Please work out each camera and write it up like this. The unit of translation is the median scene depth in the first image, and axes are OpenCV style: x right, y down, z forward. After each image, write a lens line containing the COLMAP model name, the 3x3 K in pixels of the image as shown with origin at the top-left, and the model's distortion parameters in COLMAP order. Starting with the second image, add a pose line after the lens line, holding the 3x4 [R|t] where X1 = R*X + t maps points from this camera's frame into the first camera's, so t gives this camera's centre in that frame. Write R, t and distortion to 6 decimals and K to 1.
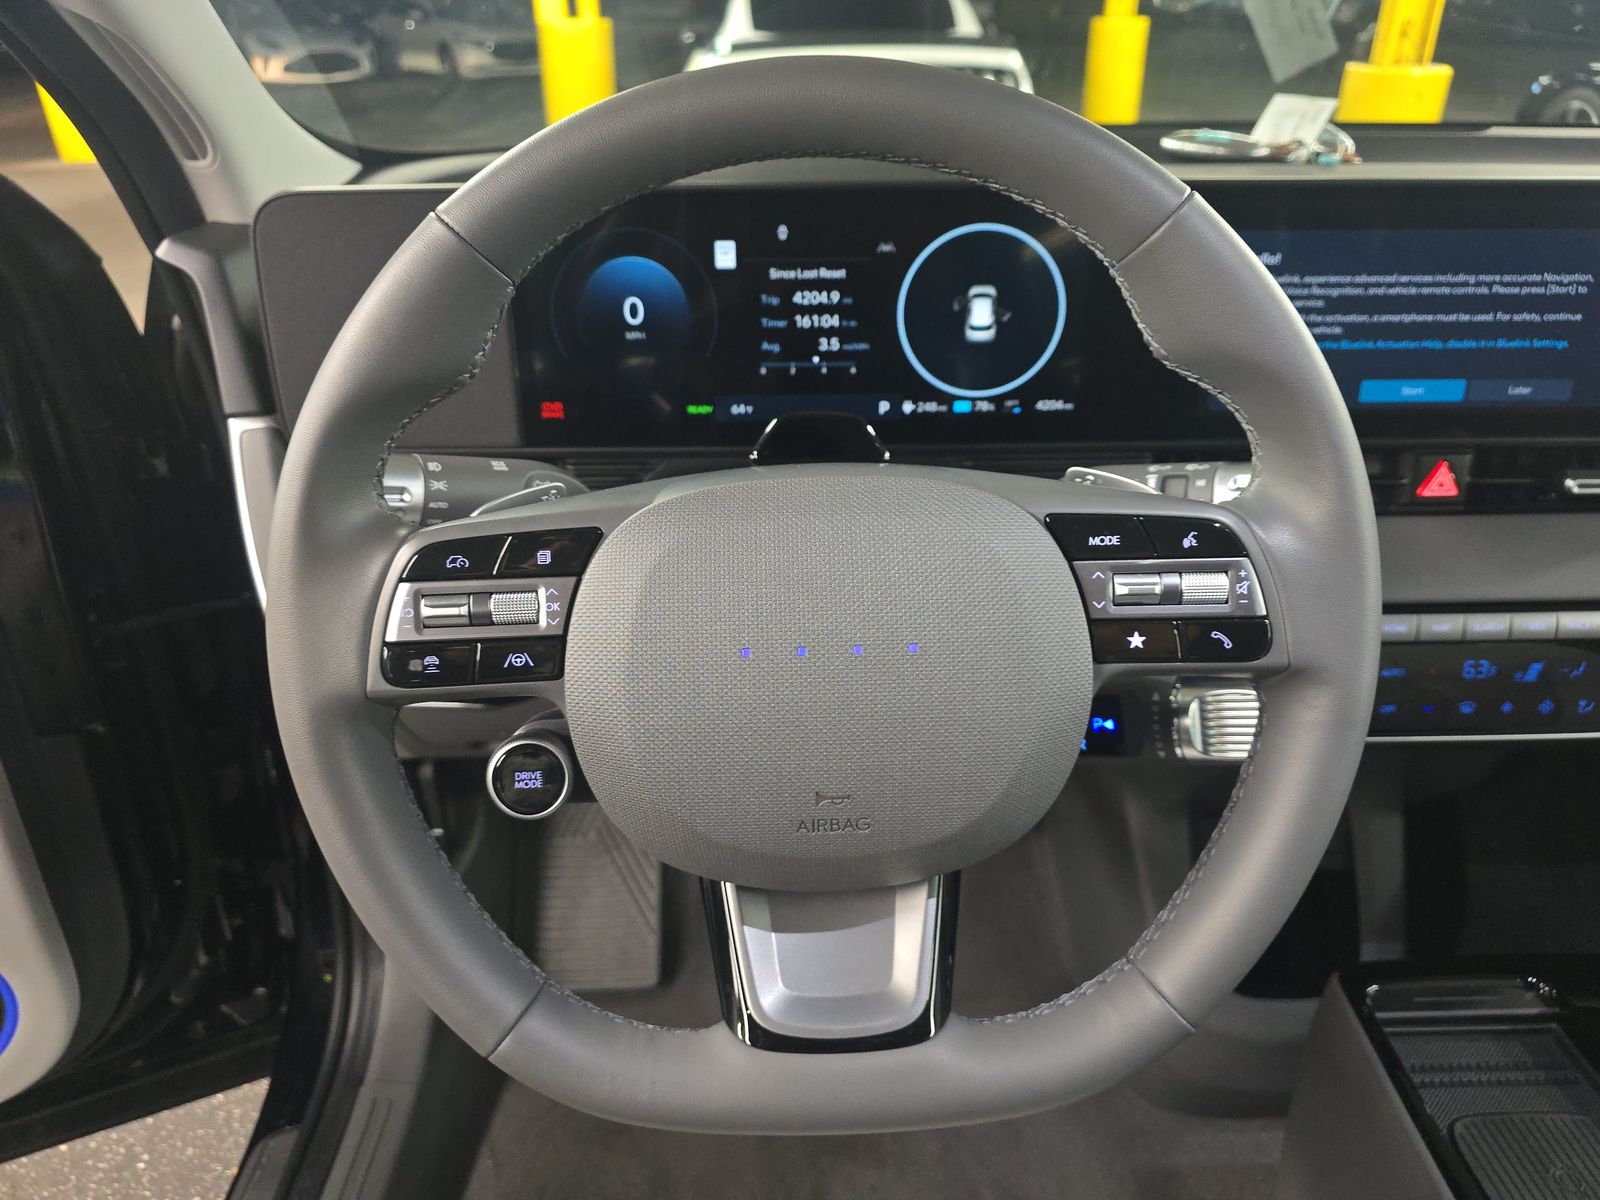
lens RADIAL K [[1088.1, 0, 800.0], [0, 1088.1, 600.0], [0, 0, 1]] dist [0.037456, -0.059566]
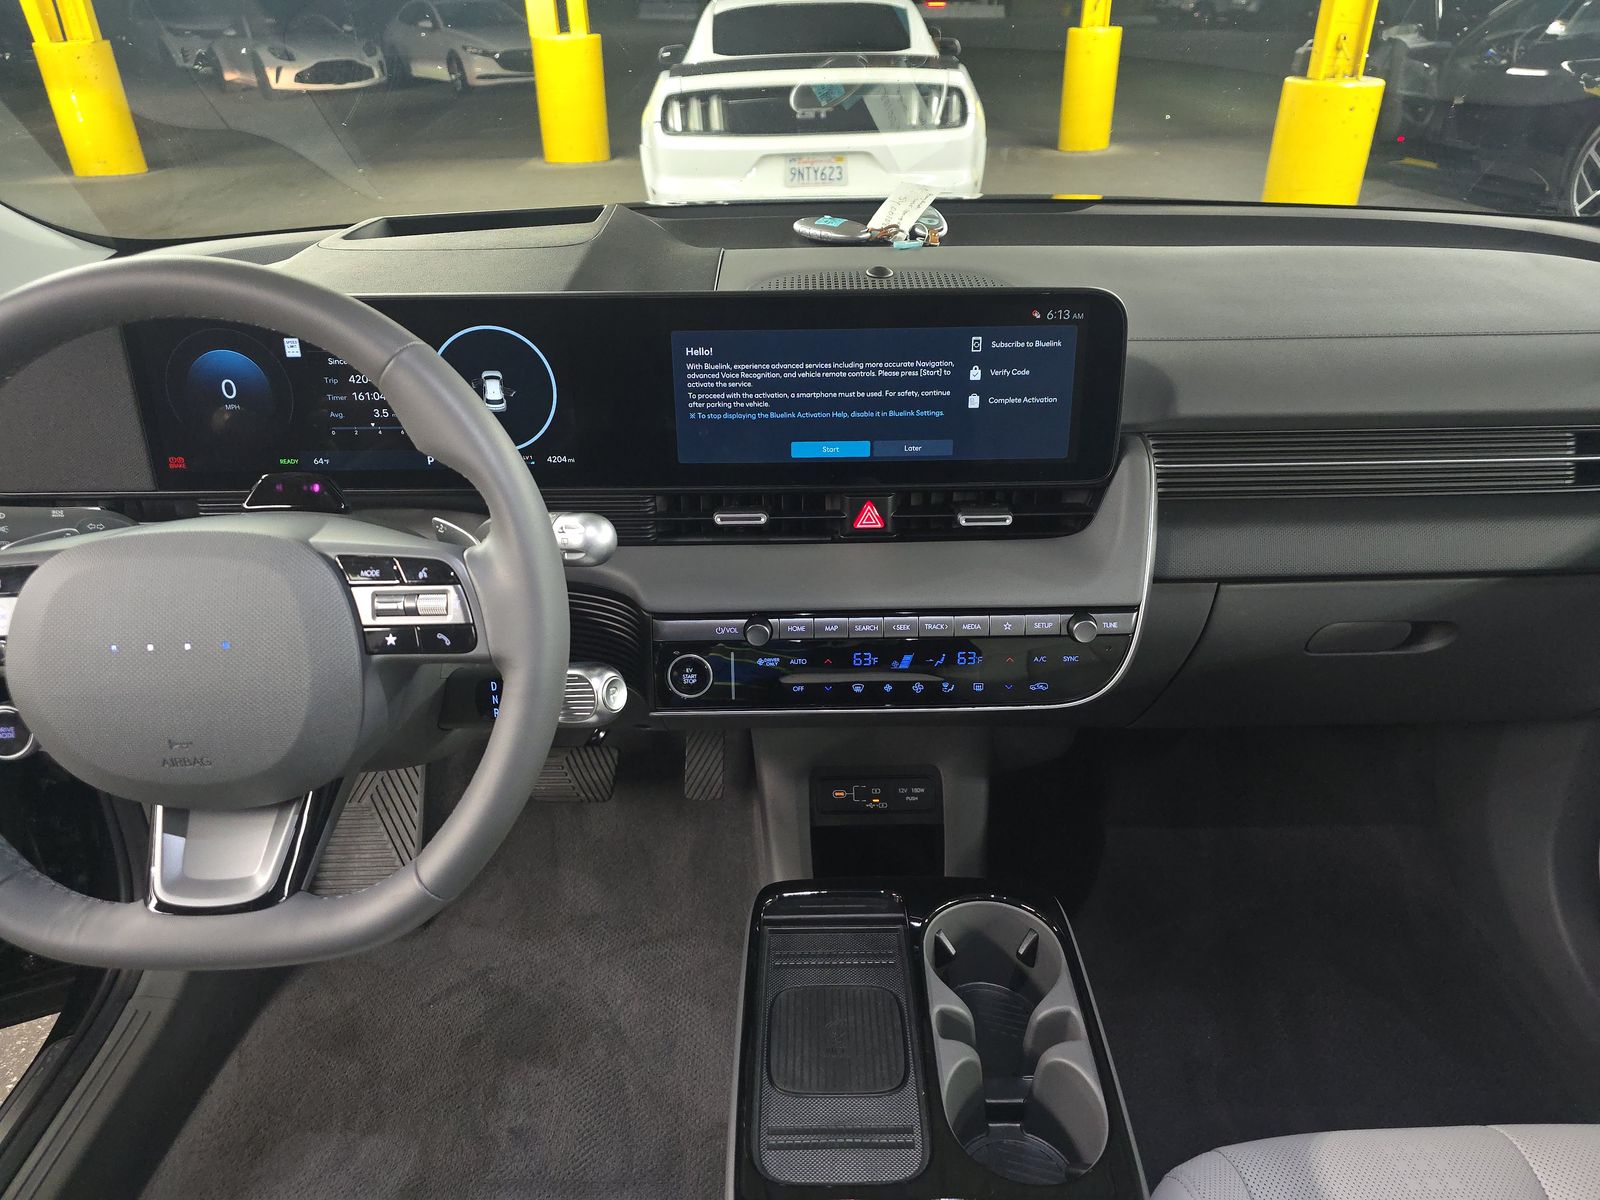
lens RADIAL K [[1062.5, 0, 800.0], [0, 1062.5, 600.0], [0, 0, 1]] dist [0.054524, -0.050873]
pose [[0.999887, 0.000897, -0.015037, 0.556392], [-0.000816, 0.999985, 0.005447, -0.016416], [0.015042, -0.005435, 0.999872, -0.292242]]
